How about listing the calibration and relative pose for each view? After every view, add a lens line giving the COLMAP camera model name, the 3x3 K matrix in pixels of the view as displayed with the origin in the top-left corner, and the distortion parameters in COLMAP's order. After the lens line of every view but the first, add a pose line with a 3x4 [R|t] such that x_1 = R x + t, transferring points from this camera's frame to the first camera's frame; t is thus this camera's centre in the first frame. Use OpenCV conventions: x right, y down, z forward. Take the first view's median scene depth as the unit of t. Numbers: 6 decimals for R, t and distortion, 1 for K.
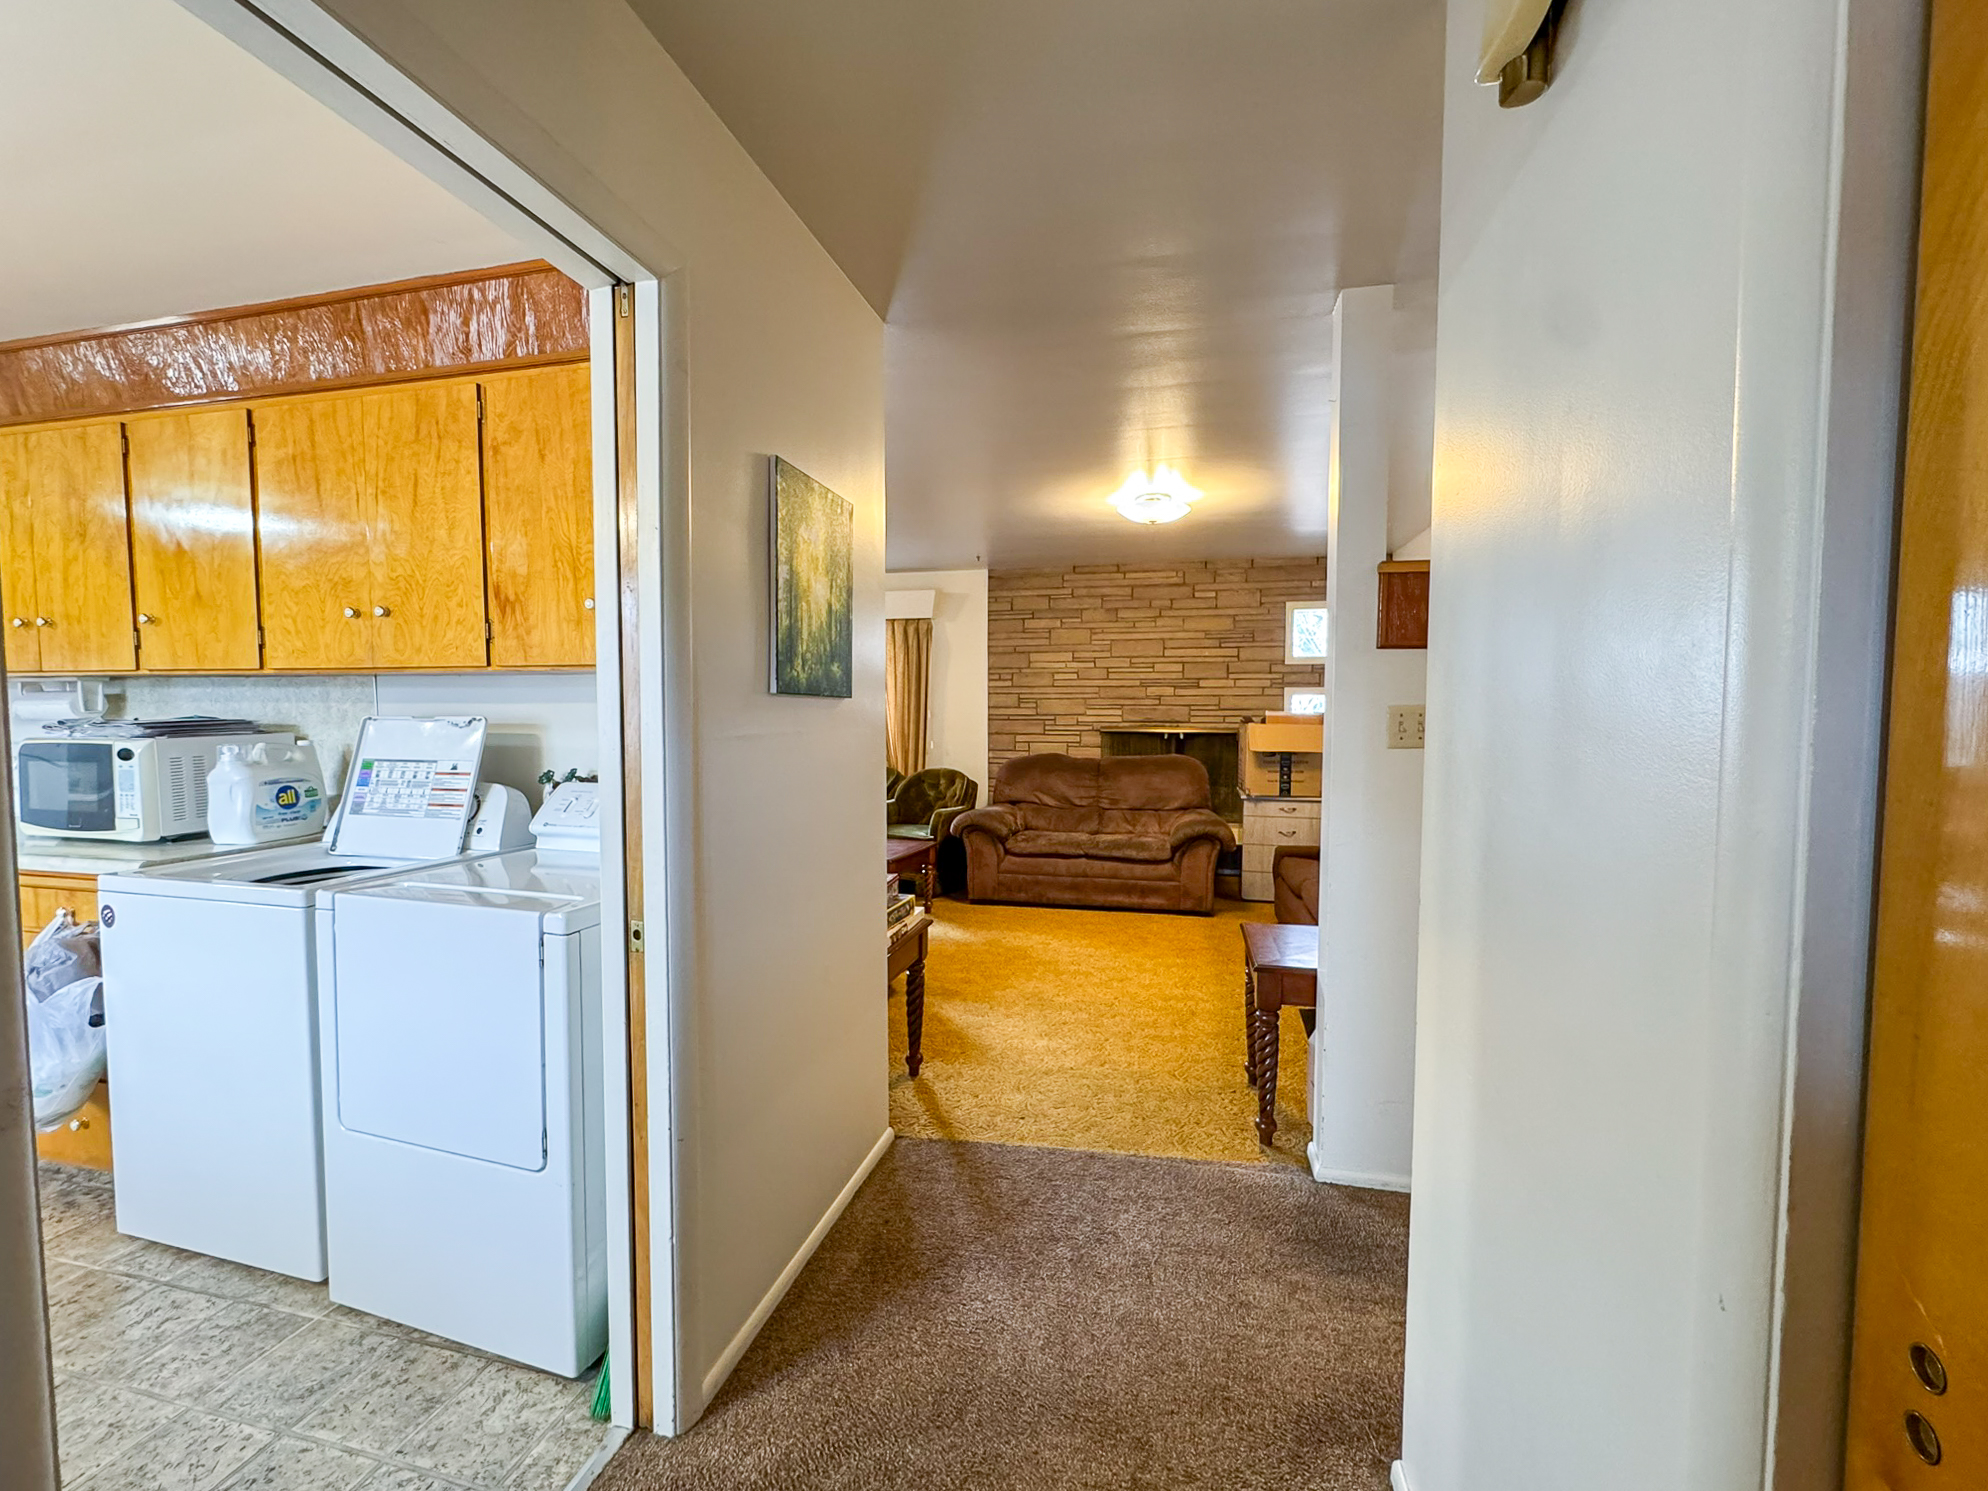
lens RADIAL K [[820.0, 0, 992.4], [0, 820.0, 745.2], [0, 0, 1]] dist [-0.002340, 0.000093]
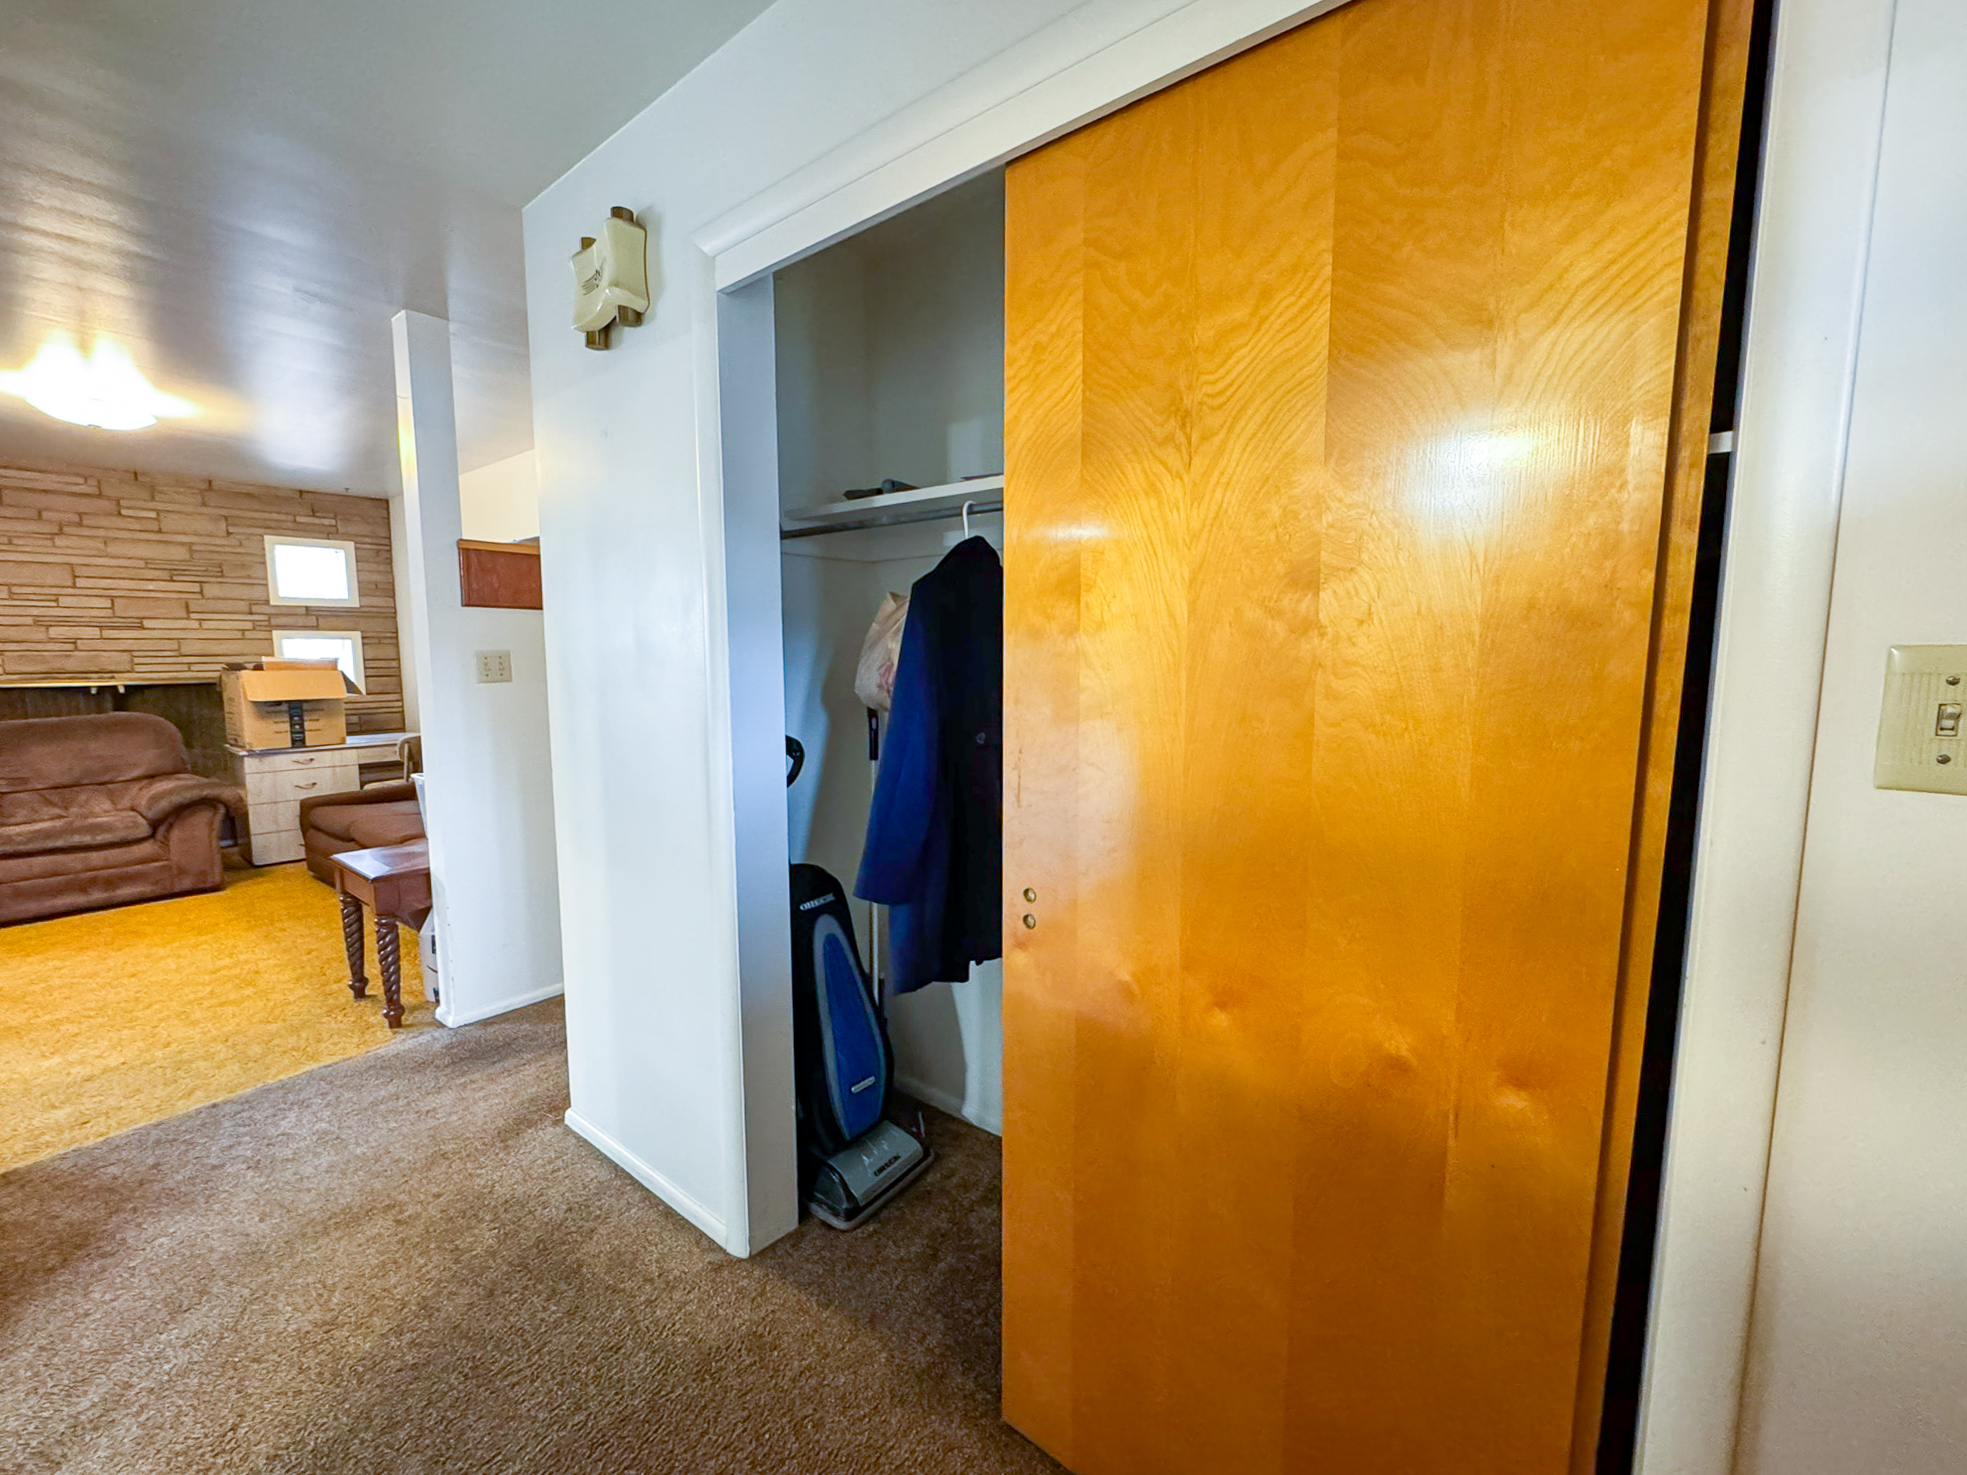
lens RADIAL K [[811.4, 0, 981.9], [0, 811.4, 737.2], [0, 0, 1]] dist [-0.002340, 0.000093]
pose [[0.438956, -0.099496, 0.892983, -0.136362], [0.046530, 0.995034, 0.087994, 0.005778], [-0.897303, 0.002925, 0.441405, -0.122791]]
